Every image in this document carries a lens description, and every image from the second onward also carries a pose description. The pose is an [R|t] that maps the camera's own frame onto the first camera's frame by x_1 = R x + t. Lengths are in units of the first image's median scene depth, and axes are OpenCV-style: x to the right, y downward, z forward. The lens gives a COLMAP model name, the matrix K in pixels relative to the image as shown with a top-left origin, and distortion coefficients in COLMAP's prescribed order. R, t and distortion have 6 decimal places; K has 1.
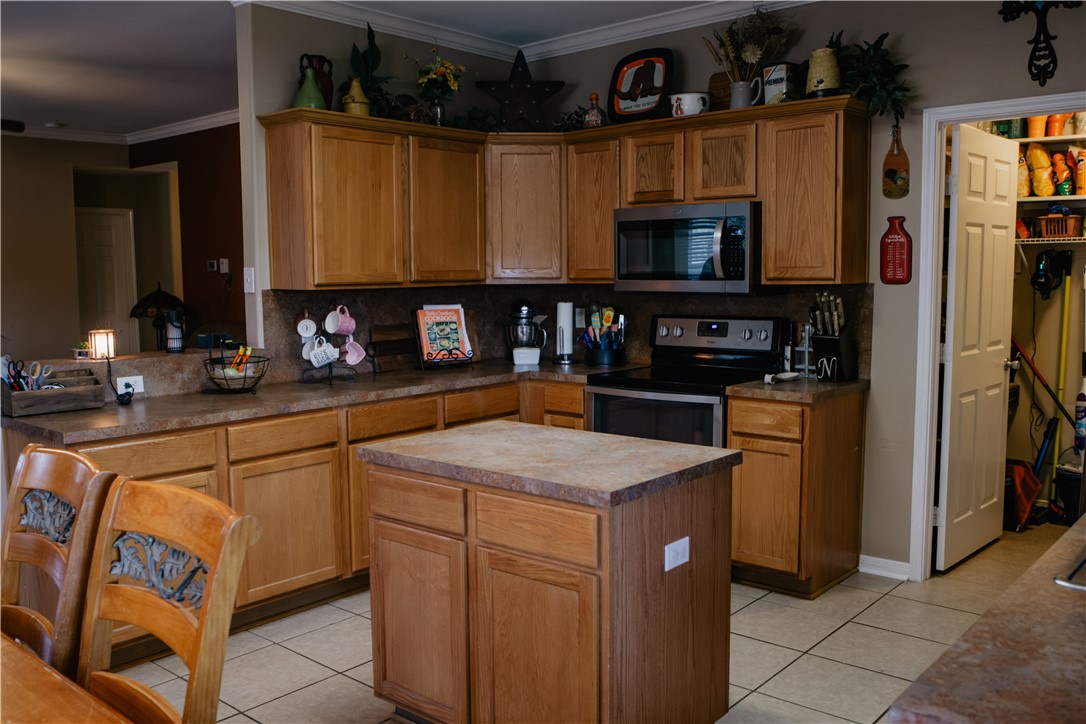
lens RADIAL K [[888.3, 0, 512.6], [0, 888.3, 361.5], [0, 0, 1]] dist [-0.052475, 0.008274]
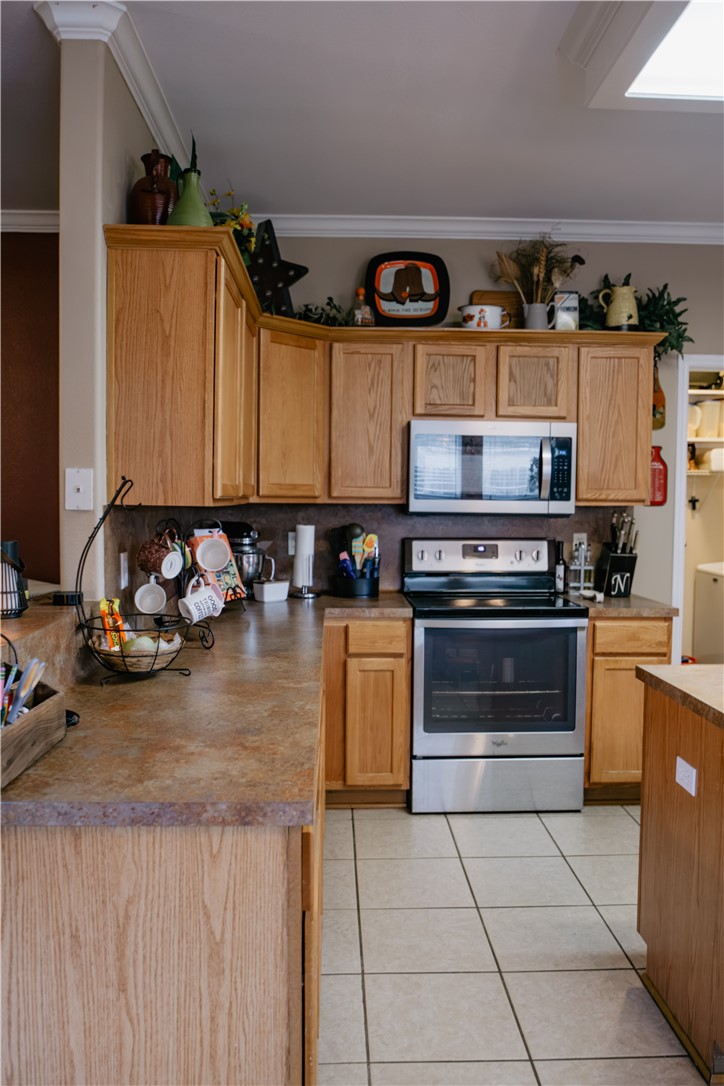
lens RADIAL K [[865.3, 0, 359.5], [0, 865.3, 542.2], [0, 0, 1]] dist [-0.060456, 0.034357]
pose [[0.730084, -0.019379, 0.683082, -0.577777], [0.053265, 0.998170, -0.028613, -0.029625], [-0.681278, 0.057274, 0.729781, 0.448259]]
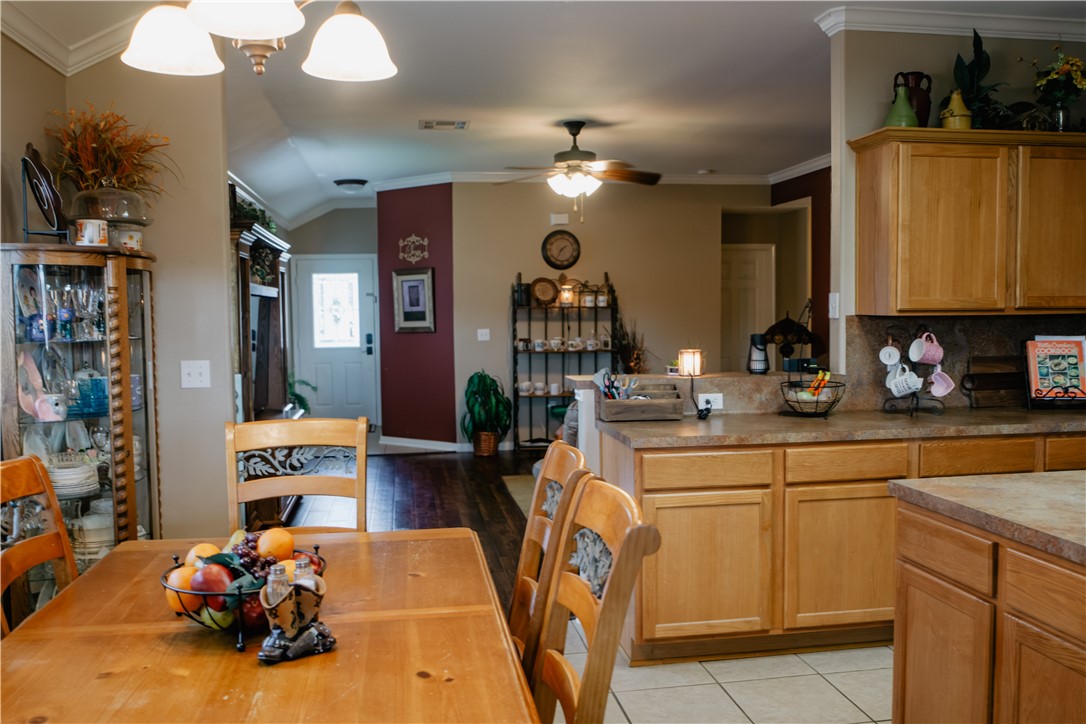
lens RADIAL K [[865.3, 0, 546.7], [0, 865.3, 362.6], [0, 0, 1]] dist [-0.060456, 0.034357]
pose [[0.788815, 0.040250, -0.613311, 0.045872], [-0.059424, 0.998173, -0.010921, 0.002407], [0.611751, 0.045060, 0.789766, 0.036605]]
